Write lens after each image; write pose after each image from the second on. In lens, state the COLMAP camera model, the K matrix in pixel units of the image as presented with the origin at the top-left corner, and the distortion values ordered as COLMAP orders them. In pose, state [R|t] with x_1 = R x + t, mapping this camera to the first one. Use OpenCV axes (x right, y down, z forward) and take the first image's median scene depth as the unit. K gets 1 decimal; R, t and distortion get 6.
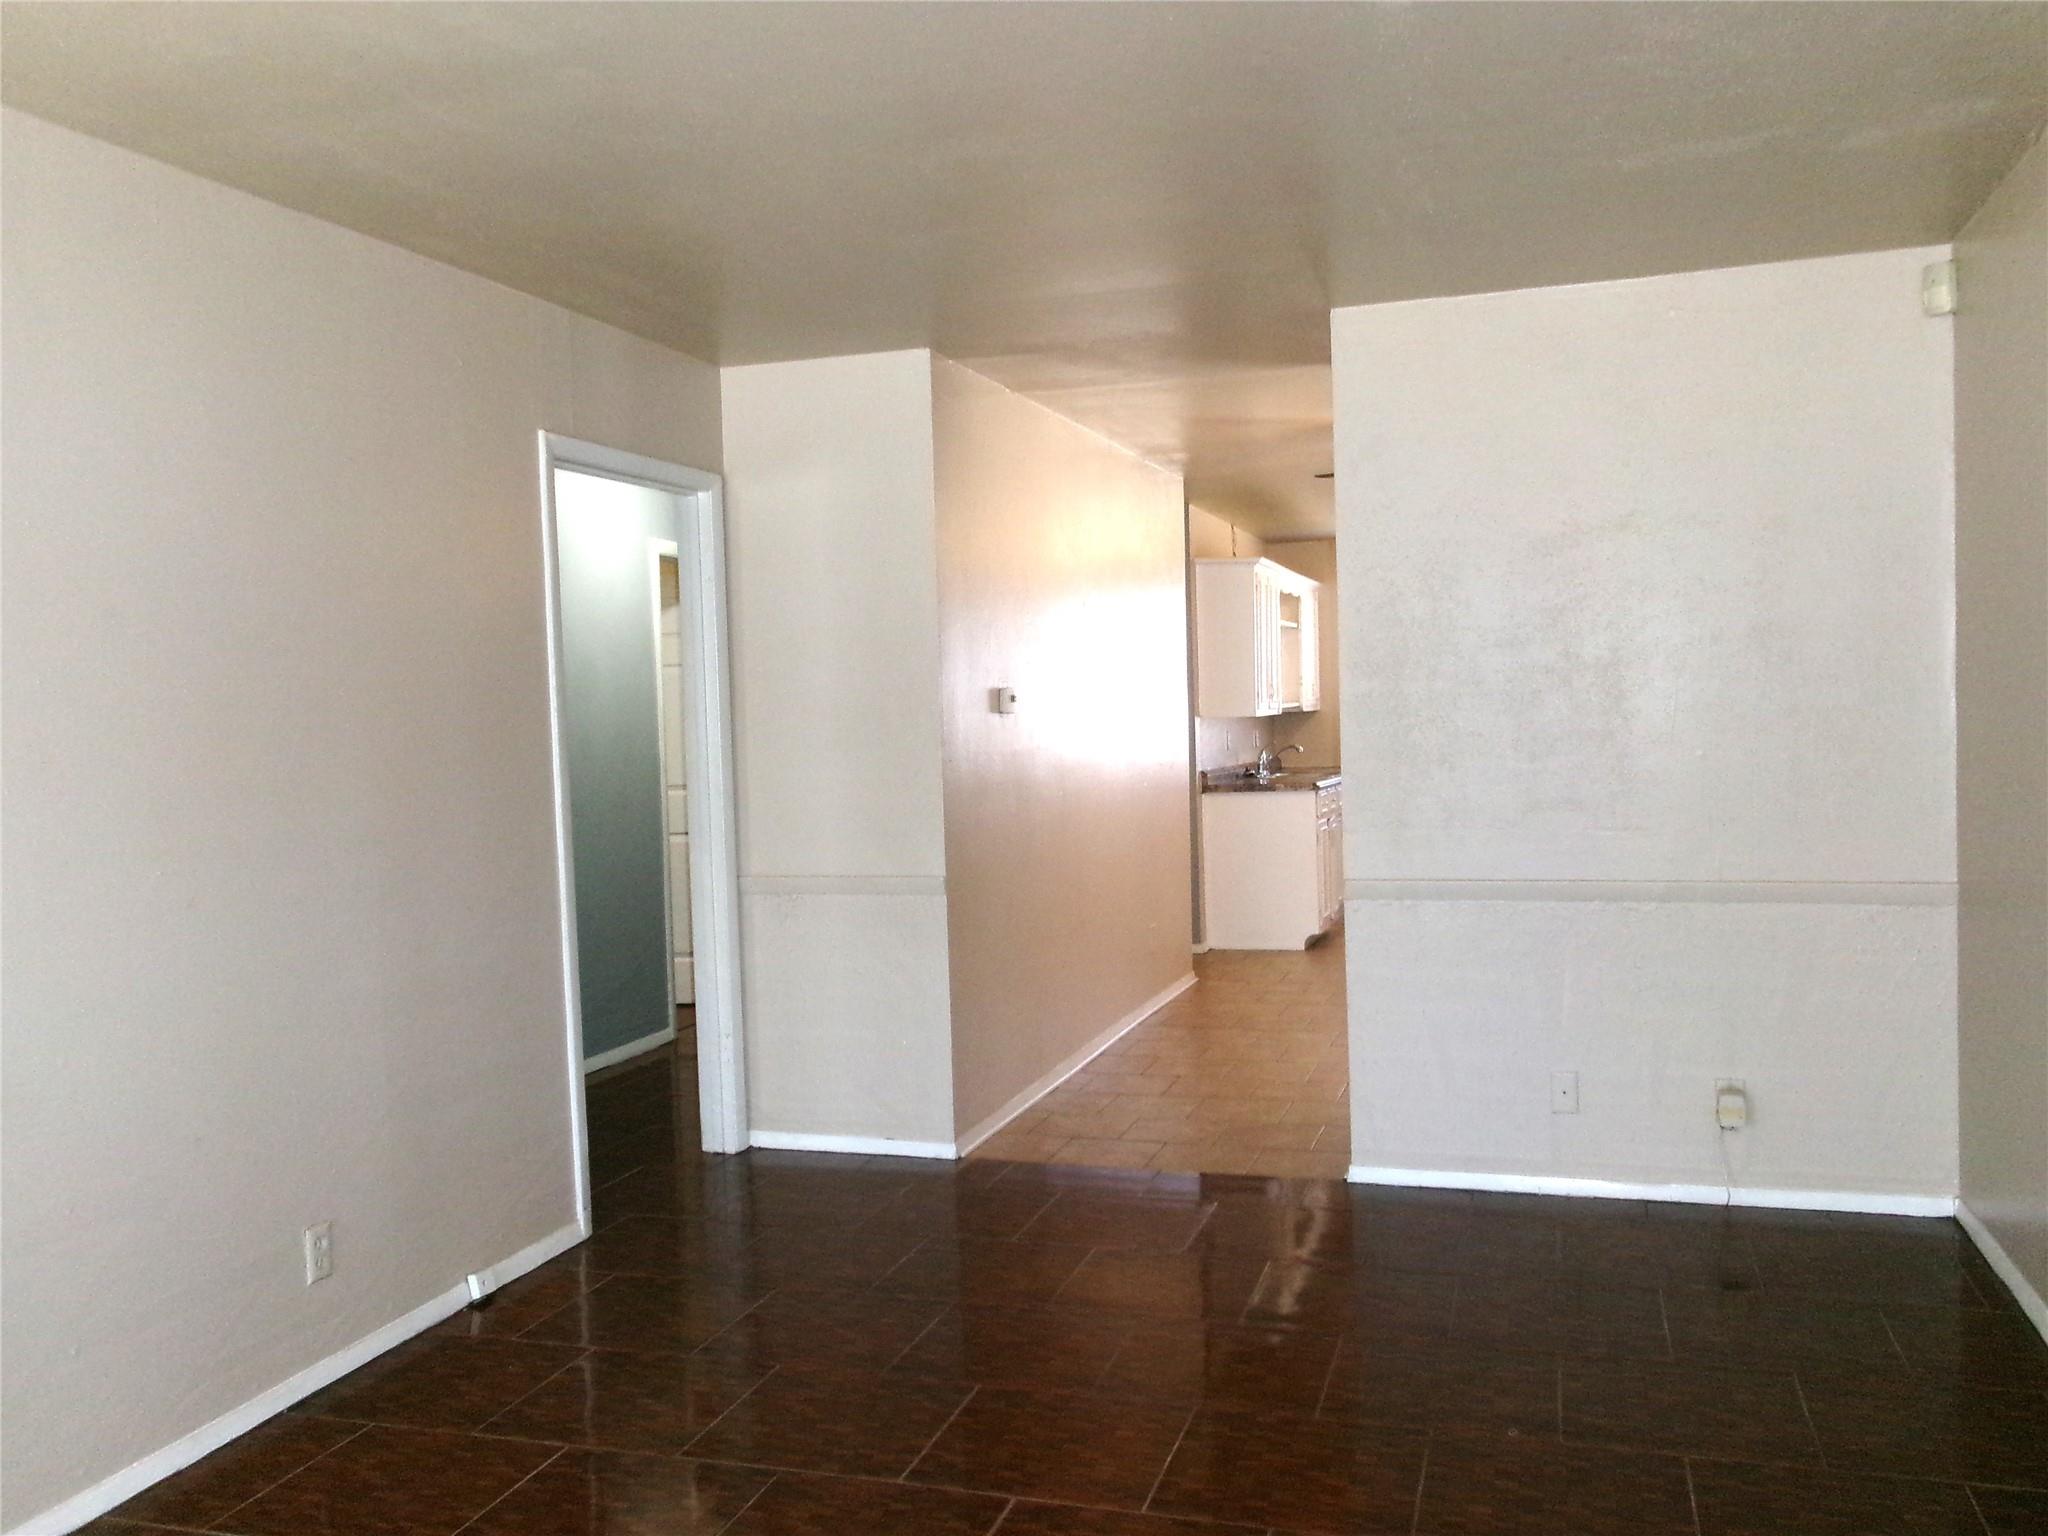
lens RADIAL K [[1707.1, 0, 1013.3], [0, 1707.1, 766.5], [0, 0, 1]] dist [0.000963, 0.009969]
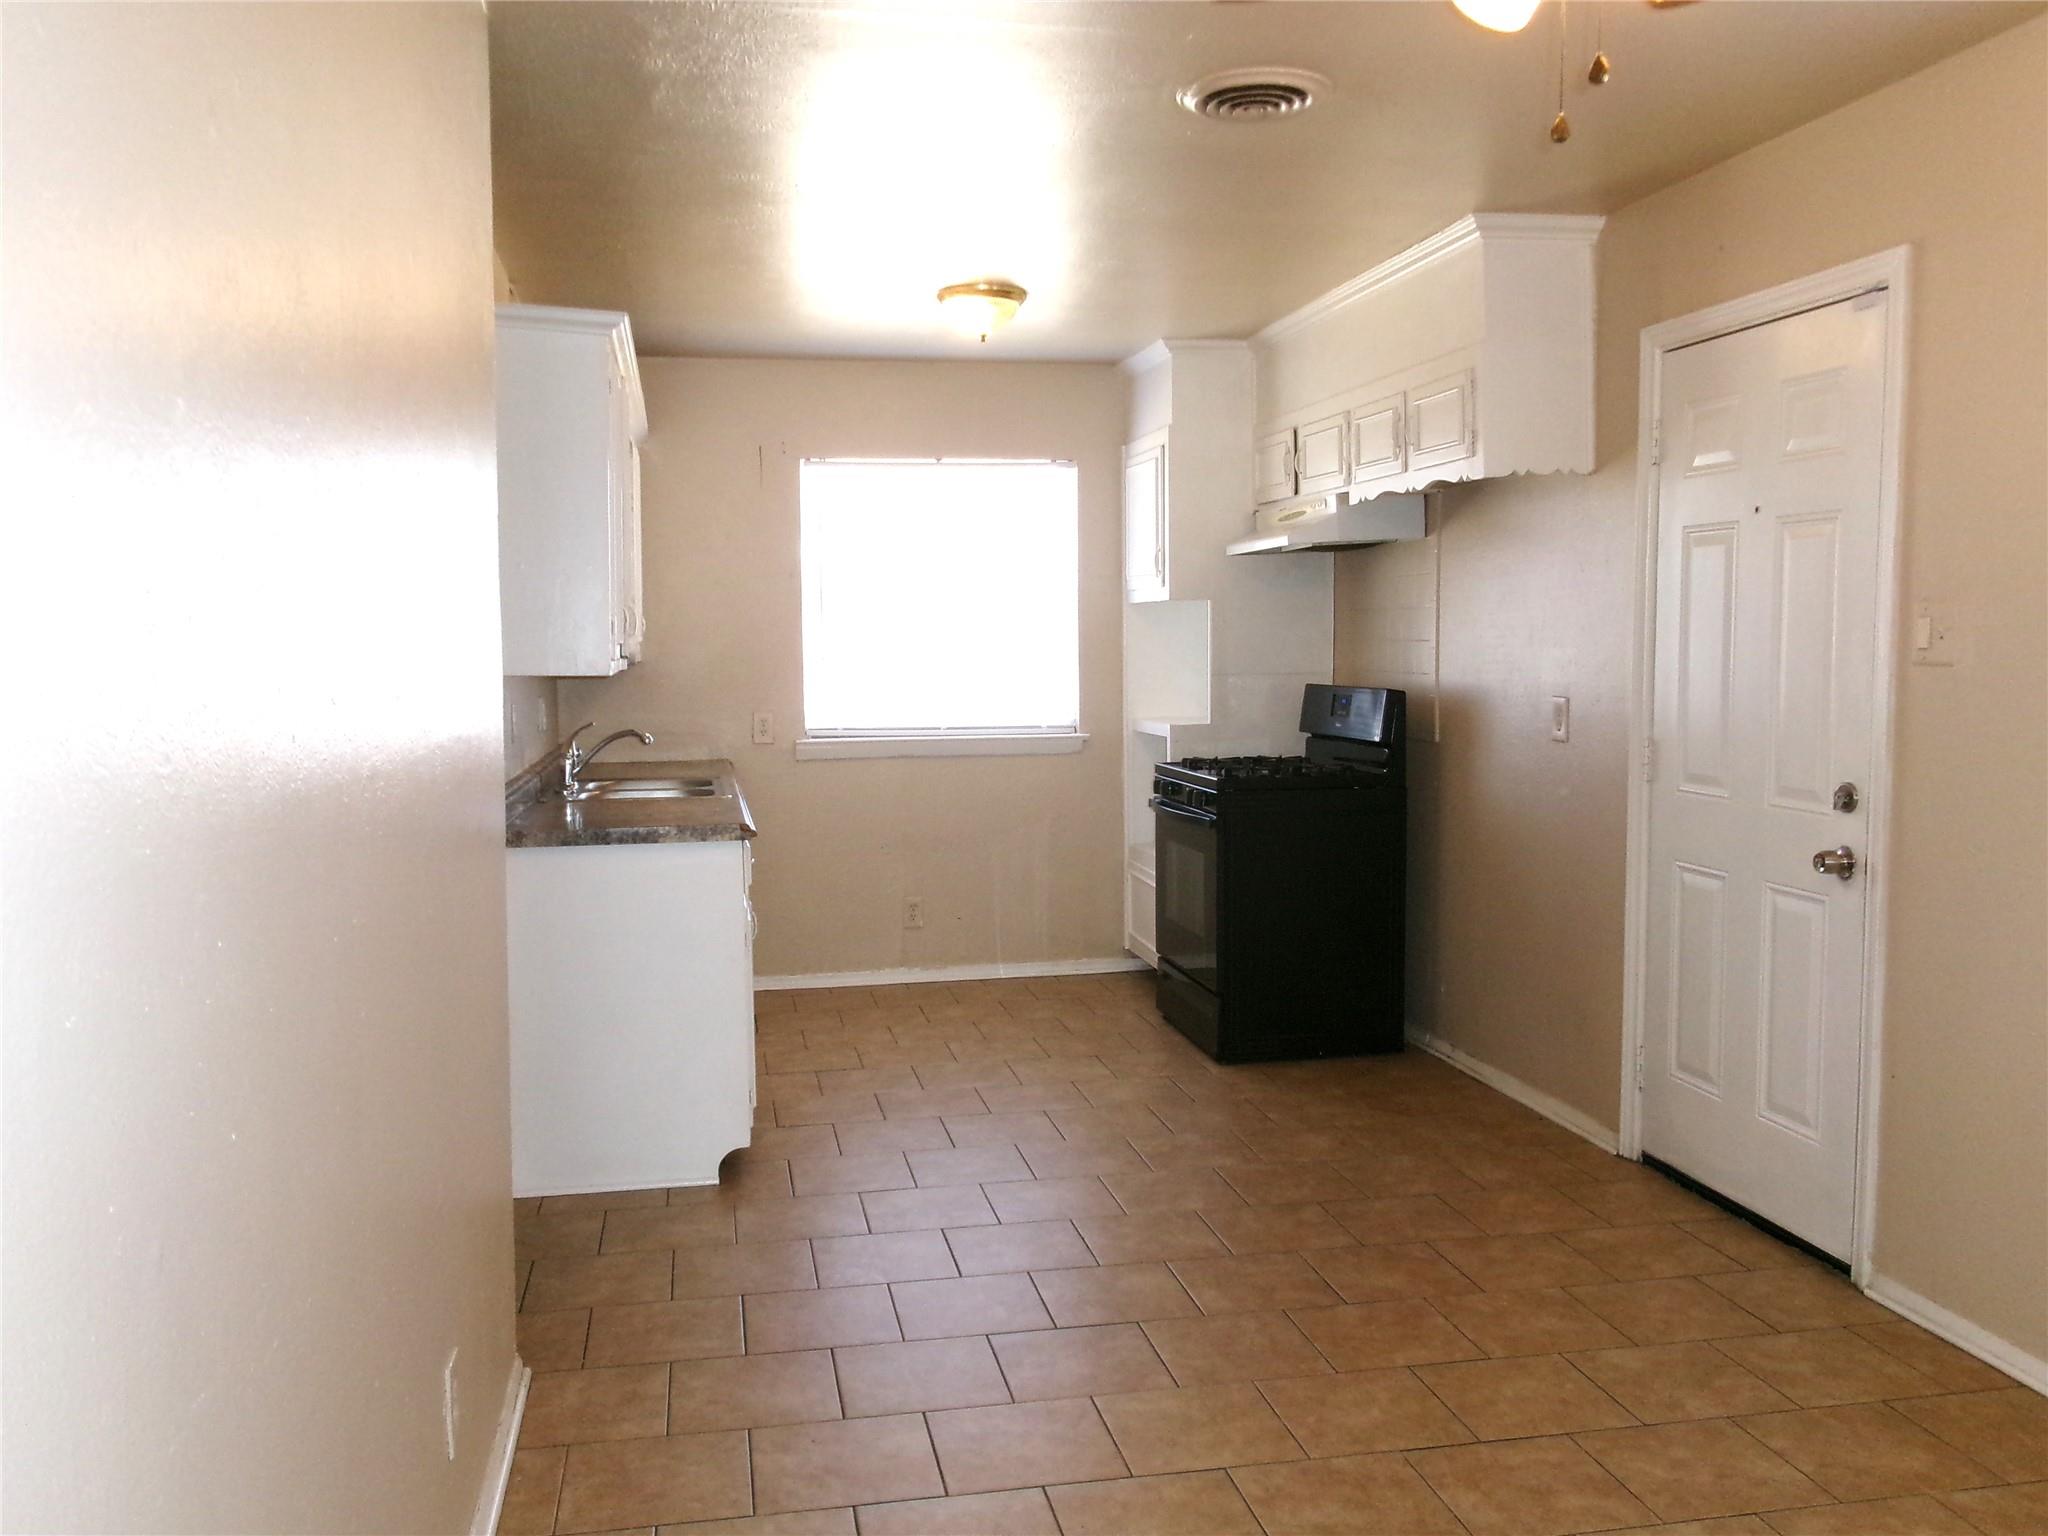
lens RADIAL K [[1707.1, 0, 1013.3], [0, 1707.1, 766.5], [0, 0, 1]] dist [0.000963, 0.009969]
pose [[0.873864, -0.011043, 0.486044, 0.031081], [-0.002140, 0.999645, 0.026560, -0.030871], [-0.486165, -0.024250, 0.873530, 0.993263]]
